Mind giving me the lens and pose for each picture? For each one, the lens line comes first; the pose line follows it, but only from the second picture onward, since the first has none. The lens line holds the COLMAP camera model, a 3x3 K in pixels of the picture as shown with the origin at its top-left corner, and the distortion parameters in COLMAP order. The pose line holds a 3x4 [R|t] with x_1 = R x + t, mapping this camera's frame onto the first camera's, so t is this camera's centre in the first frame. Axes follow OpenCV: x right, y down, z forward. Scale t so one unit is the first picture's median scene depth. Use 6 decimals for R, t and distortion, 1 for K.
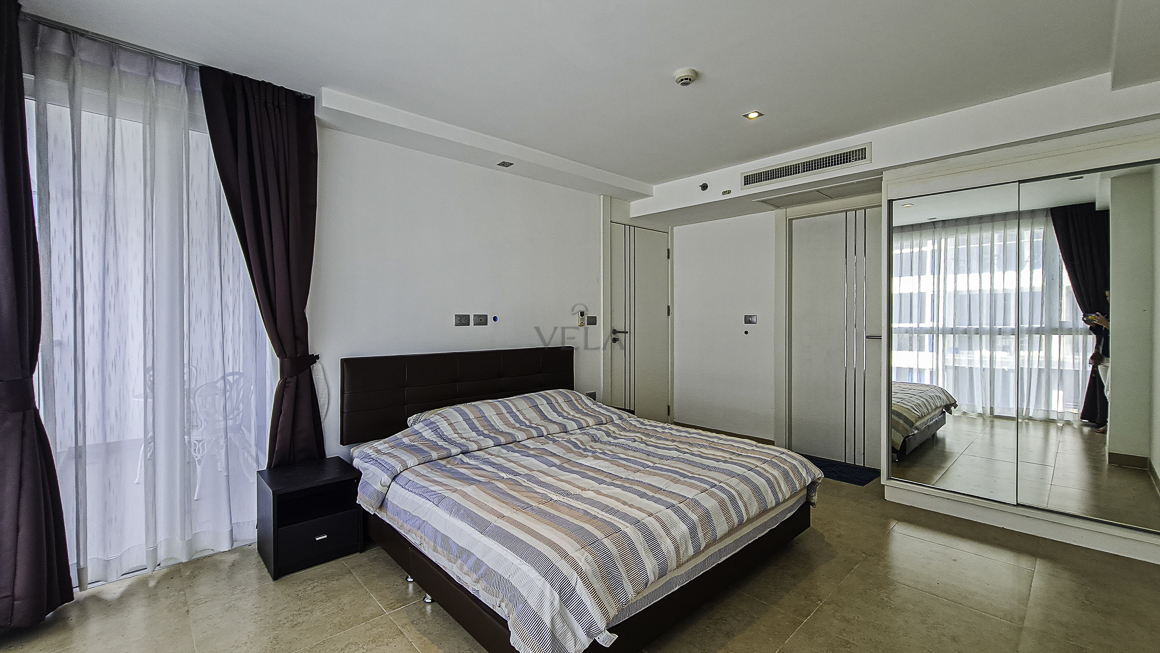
lens RADIAL K [[475.2, 0, 575.9], [0, 475.2, 323.5], [0, 0, 1]] dist [-0.007849, 0.003891]
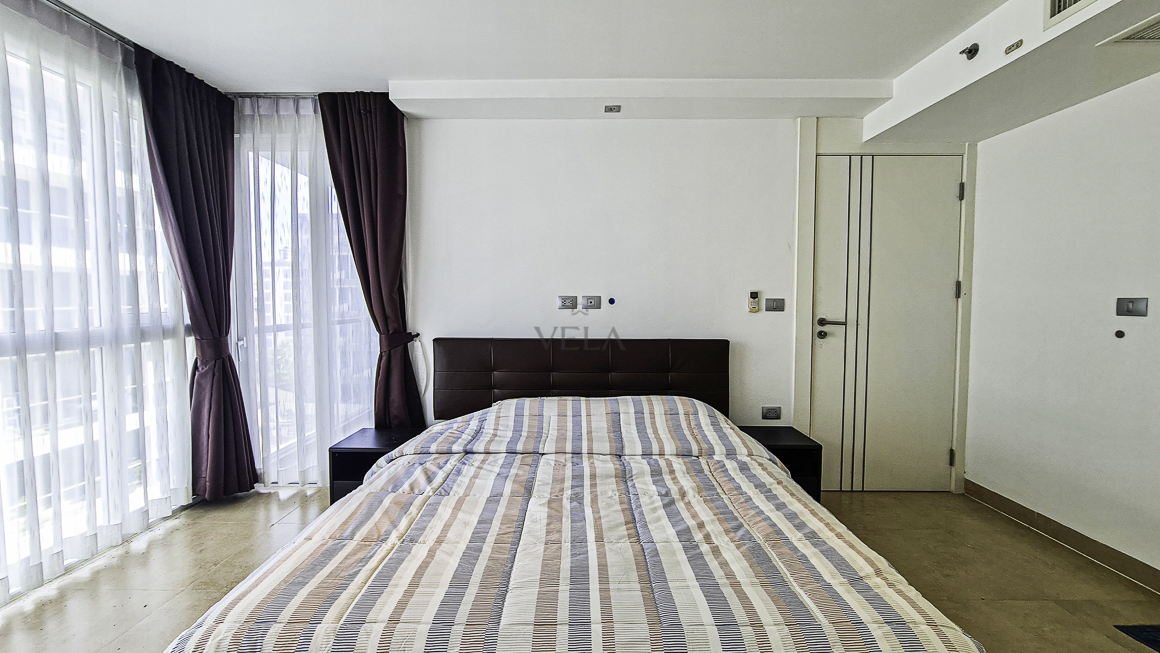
lens RADIAL K [[475.2, 0, 577.6], [0, 475.2, 321.5], [0, 0, 1]] dist [-0.007849, 0.003891]
pose [[0.726471, 0.036928, -0.686204, 0.371727], [-0.013242, 0.999122, 0.039749, -0.006908], [0.687070, -0.019789, 0.726322, 0.365765]]
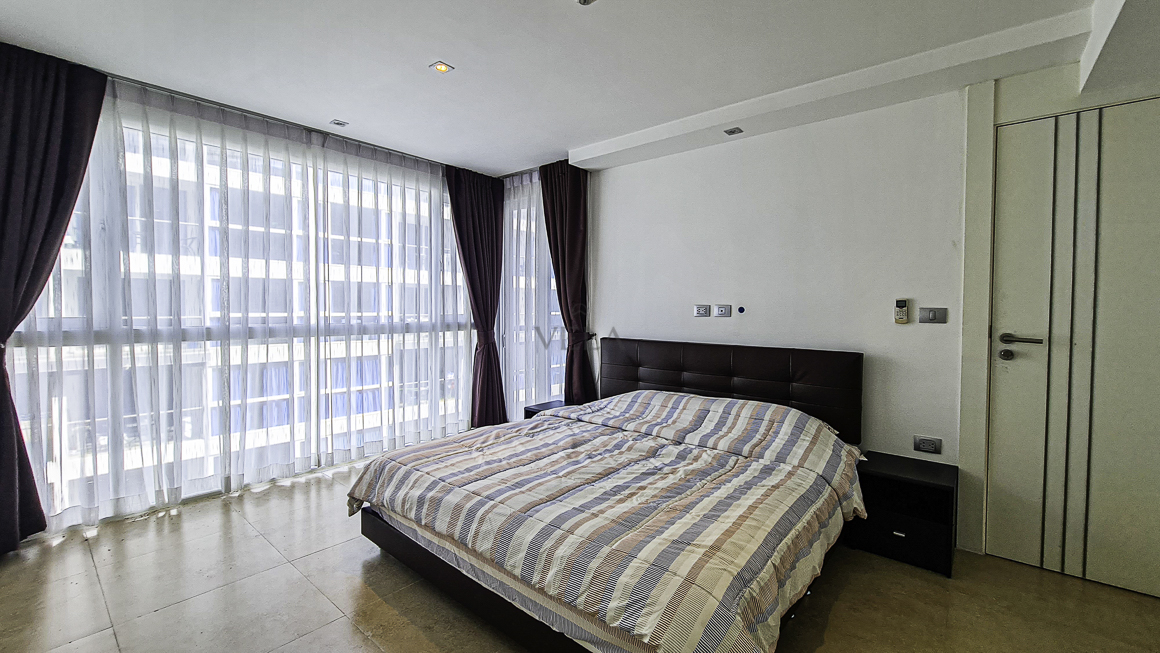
lens RADIAL K [[475.2, 0, 577.2], [0, 475.2, 322.7], [0, 0, 1]] dist [-0.007849, 0.003891]
pose [[0.121783, 0.035979, -0.991905, 0.685804], [-0.019217, 0.999241, 0.033885, -0.010650], [0.992371, 0.014934, 0.122382, 0.612486]]
